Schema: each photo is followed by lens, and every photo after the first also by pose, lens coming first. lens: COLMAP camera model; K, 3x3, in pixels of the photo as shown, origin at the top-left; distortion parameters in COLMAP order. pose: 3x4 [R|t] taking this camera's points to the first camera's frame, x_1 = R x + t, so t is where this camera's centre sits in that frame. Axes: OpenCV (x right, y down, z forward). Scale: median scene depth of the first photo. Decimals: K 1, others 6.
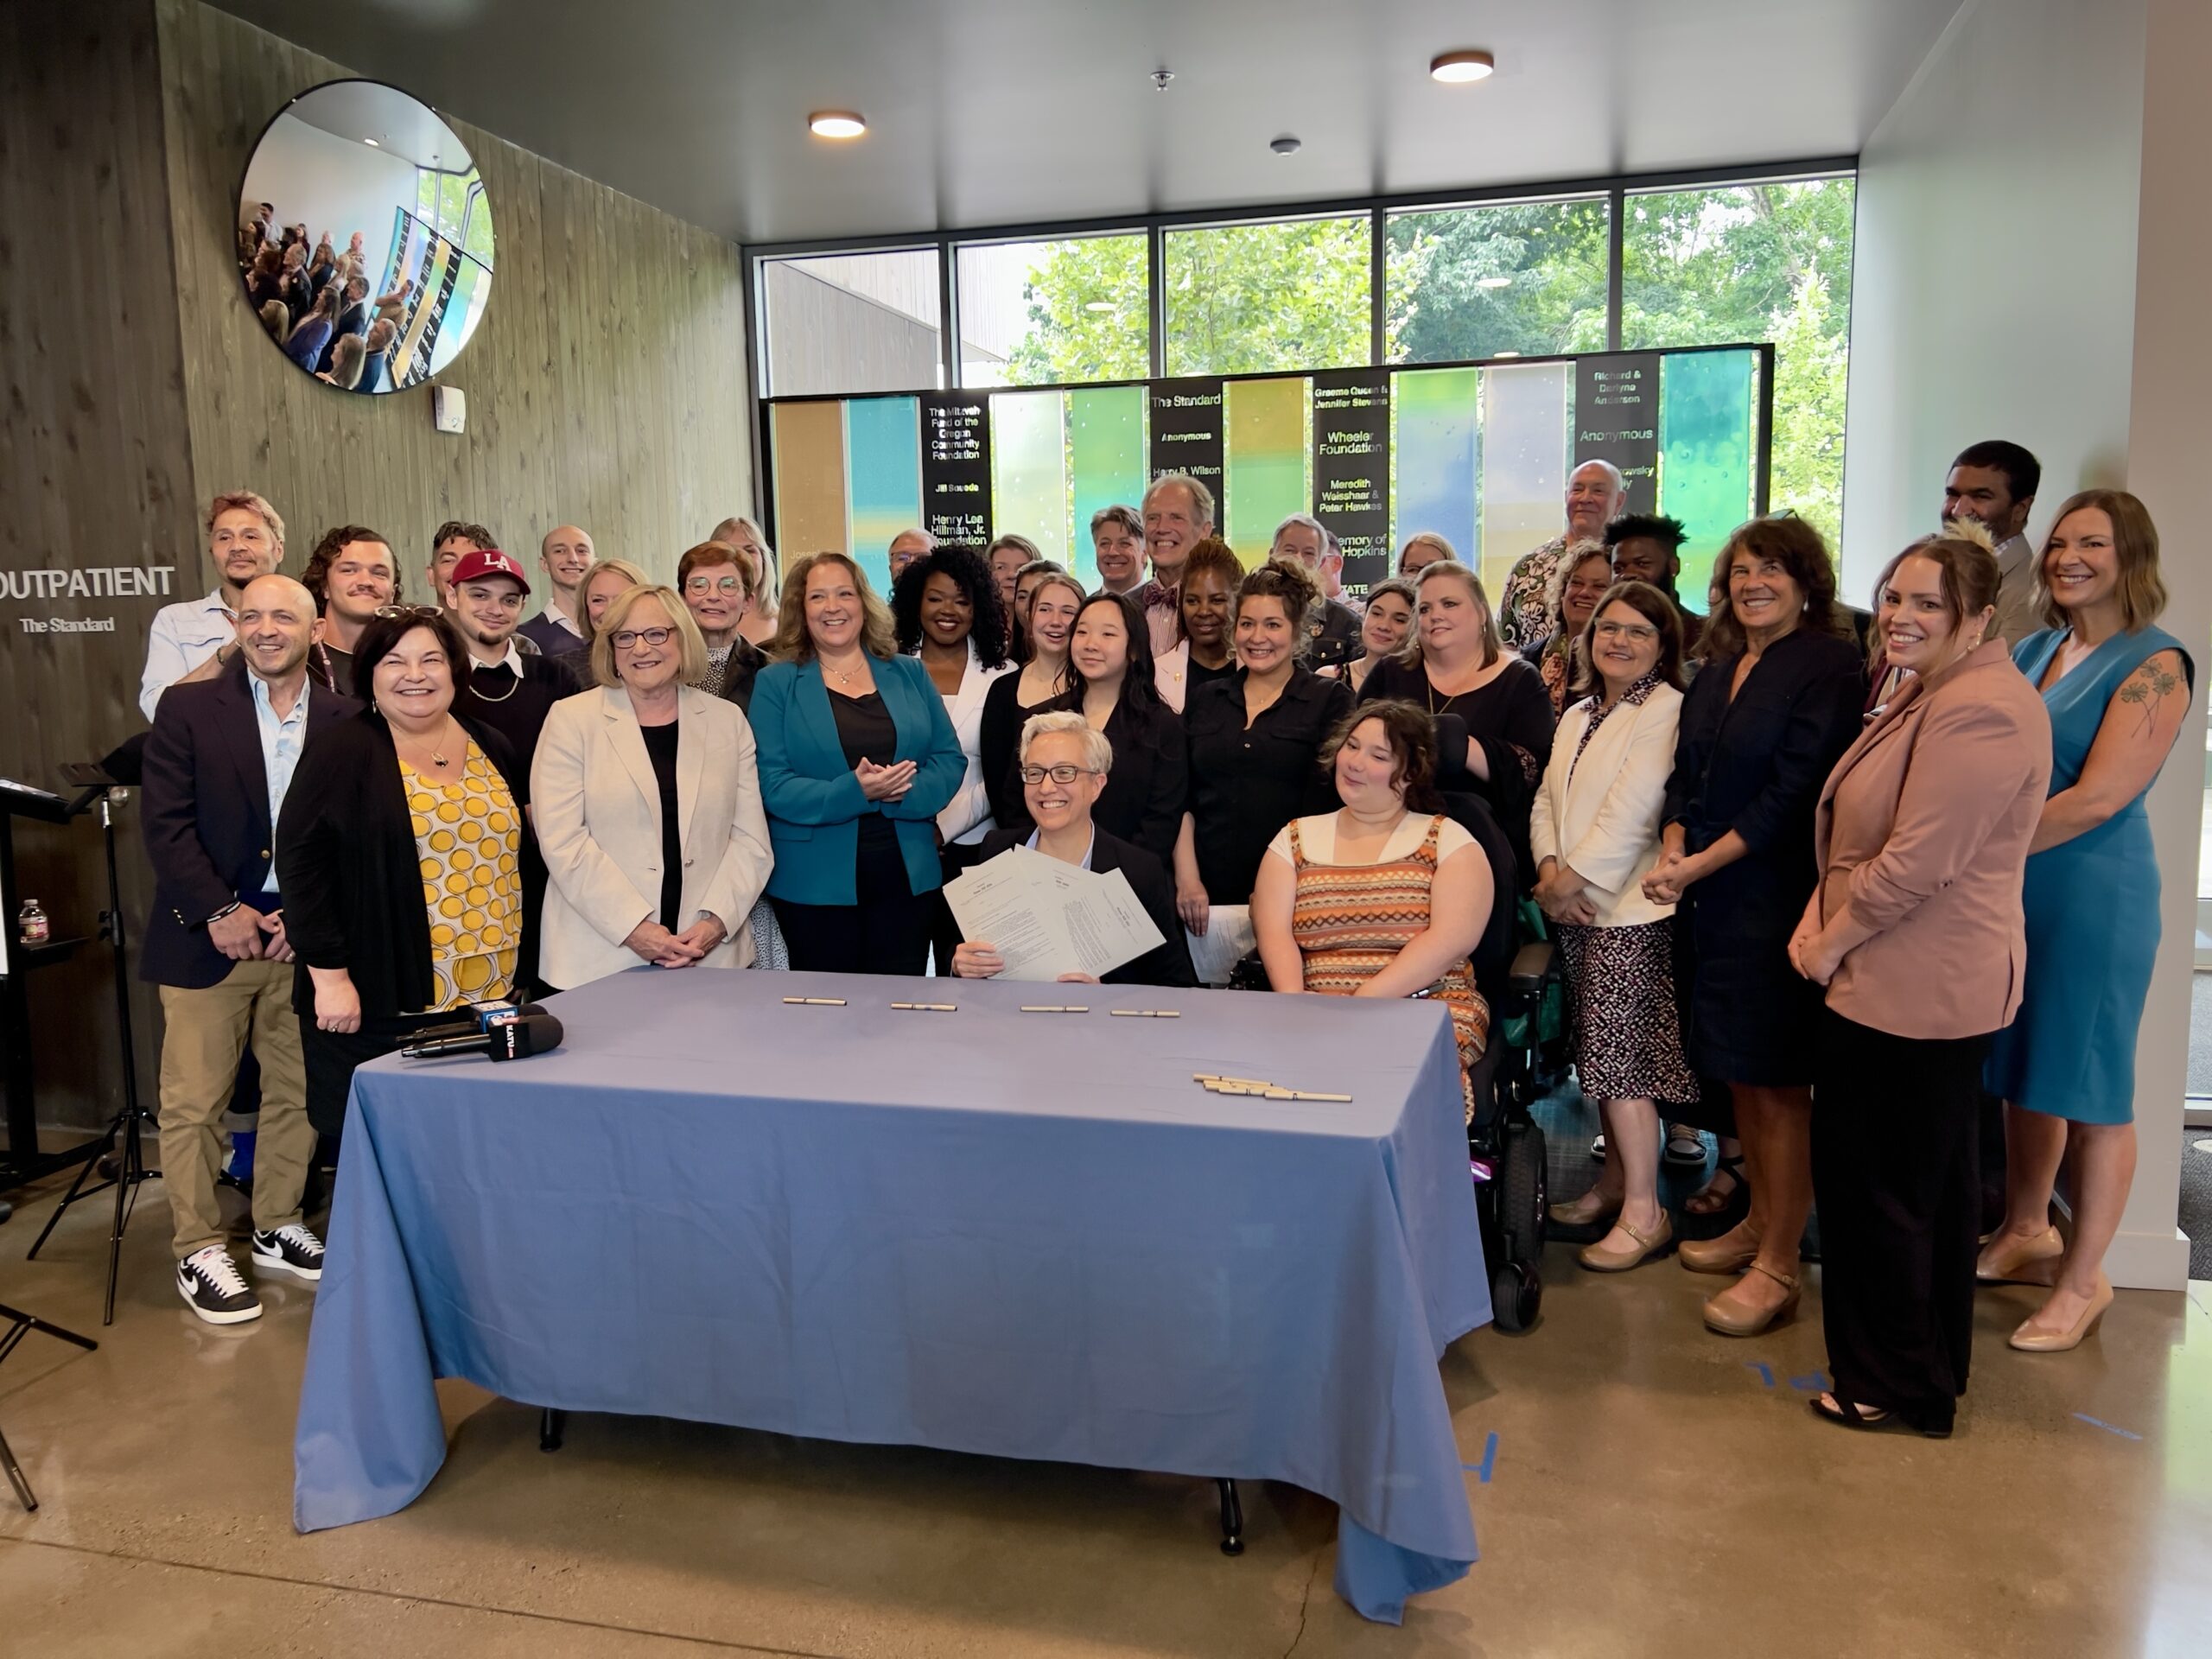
lens RADIAL K [[1680.0, 0, 1103.2], [0, 1680.0, 828.6], [0, 0, 1]] dist [0.020122, 0.001211]
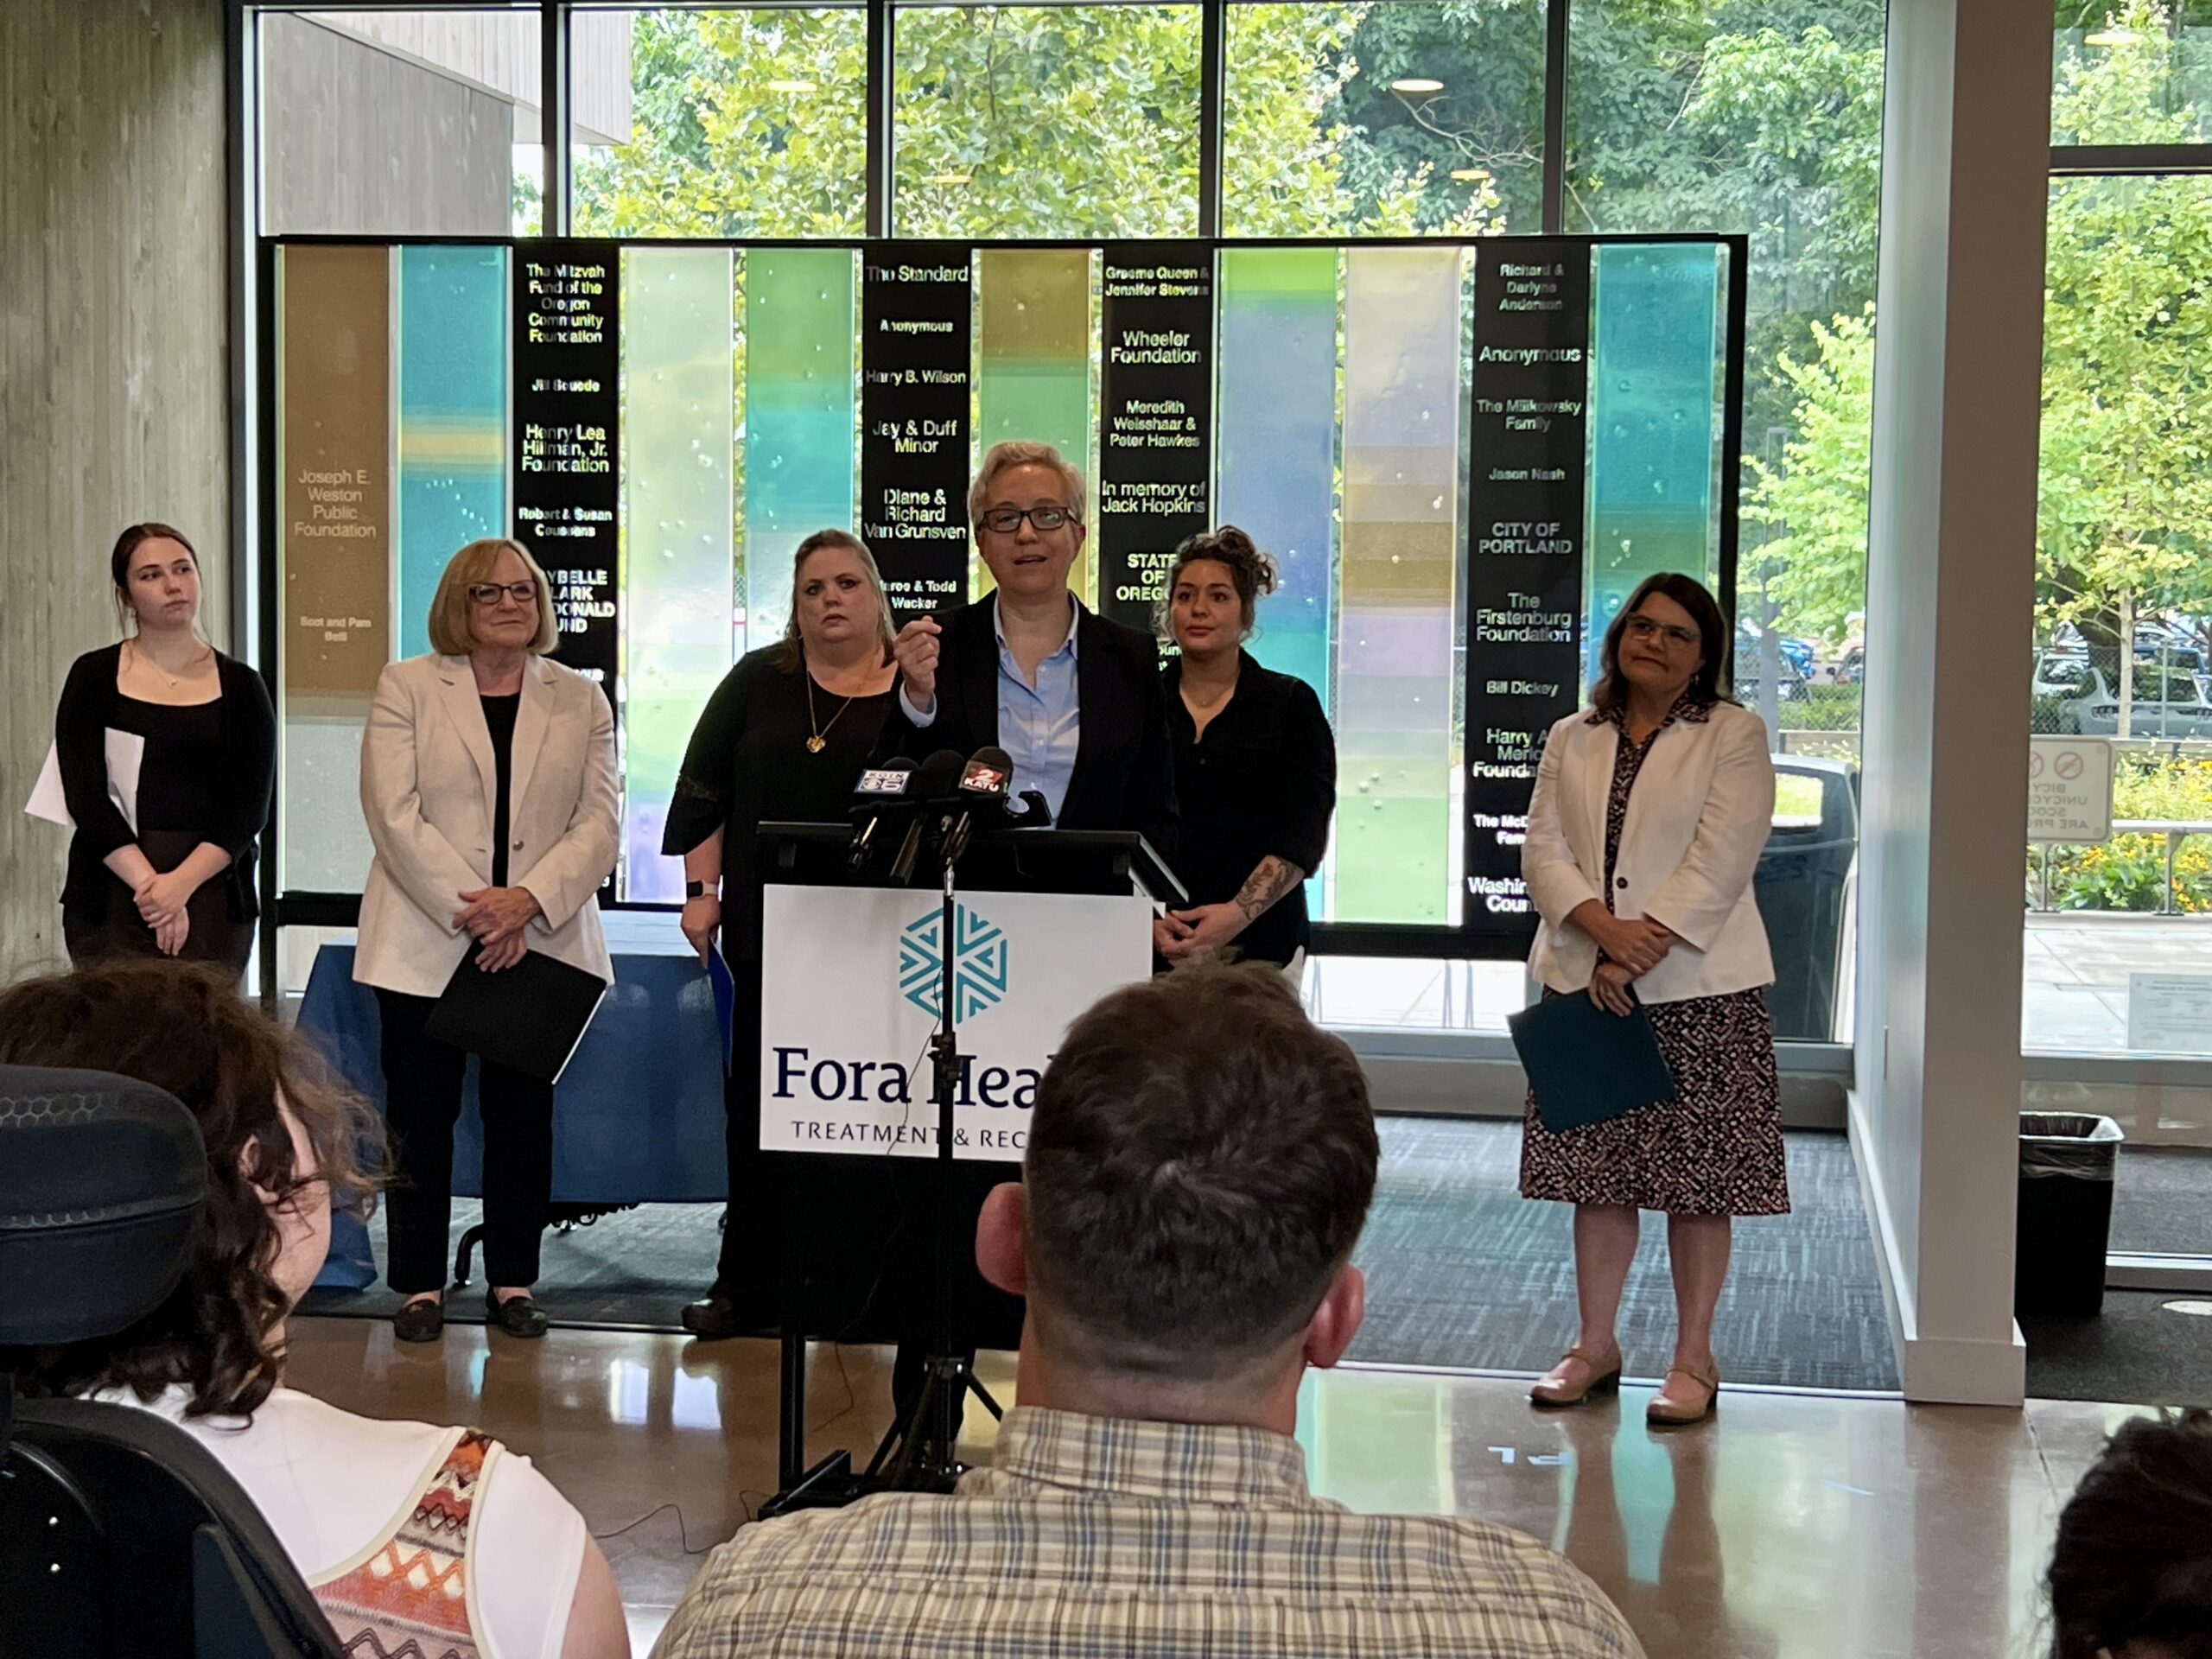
lens RADIAL K [[3603.6, 0, 1107.2], [0, 3603.6, 830.0], [0, 0, 1]] dist [0.095105, 0.000000]
pose [[0.995472, 0.026010, 0.091432, -0.001401], [-0.020343, 0.997845, -0.062381, 0.056503], [-0.092858, 0.060239, 0.993856, -0.431505]]
